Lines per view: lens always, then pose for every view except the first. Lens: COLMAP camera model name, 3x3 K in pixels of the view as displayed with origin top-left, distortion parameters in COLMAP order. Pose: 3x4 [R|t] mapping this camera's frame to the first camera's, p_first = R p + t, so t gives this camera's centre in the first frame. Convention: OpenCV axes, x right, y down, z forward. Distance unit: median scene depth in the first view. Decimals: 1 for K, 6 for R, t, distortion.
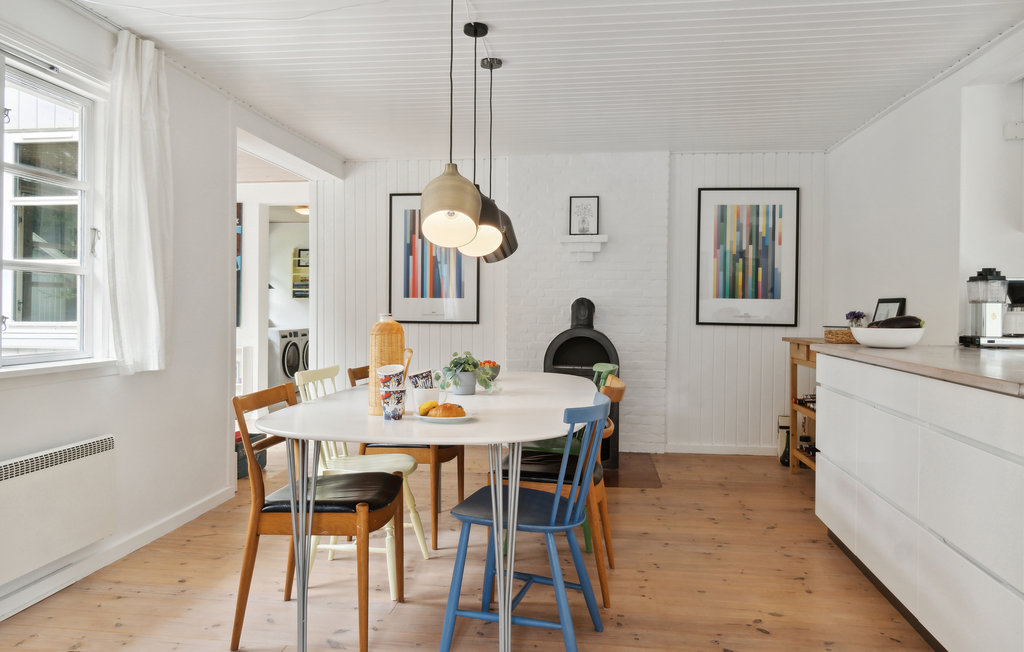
lens RADIAL K [[723.9, 0, 510.3], [0, 723.9, 318.2], [0, 0, 1]] dist [0.007133, 0.002257]
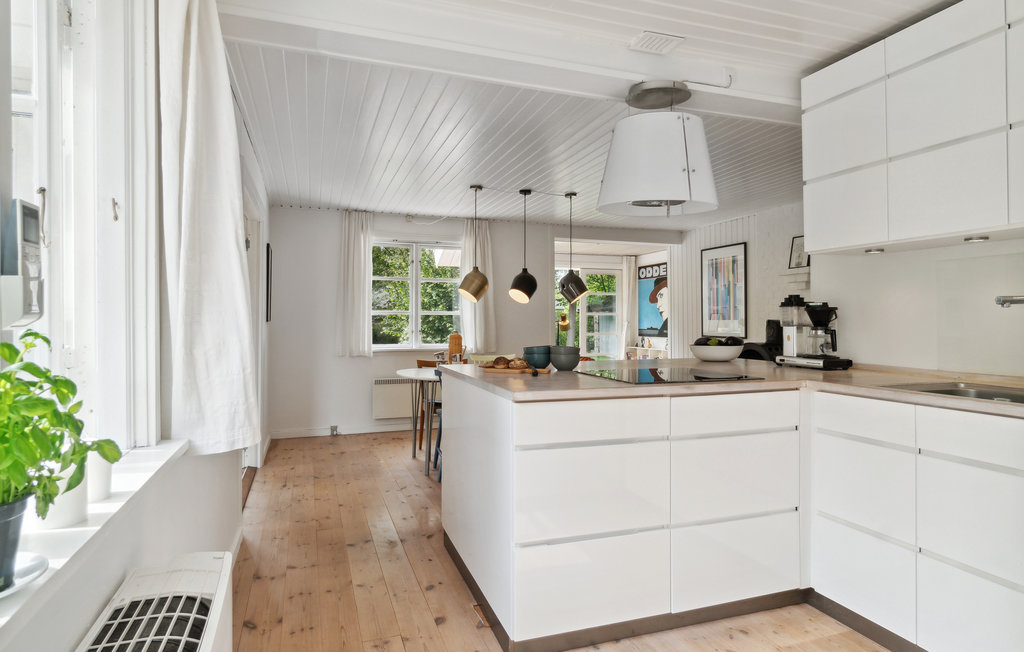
lens RADIAL K [[589.4, 0, 511.9], [0, 589.4, 323.8], [0, 0, 1]] dist [-0.000358, -0.000645]
pose [[0.437428, -0.004520, -0.899242, 1.005081], [-0.007875, 0.999930, -0.008857, -0.010229], [0.899219, 0.010956, 0.437362, 0.171977]]
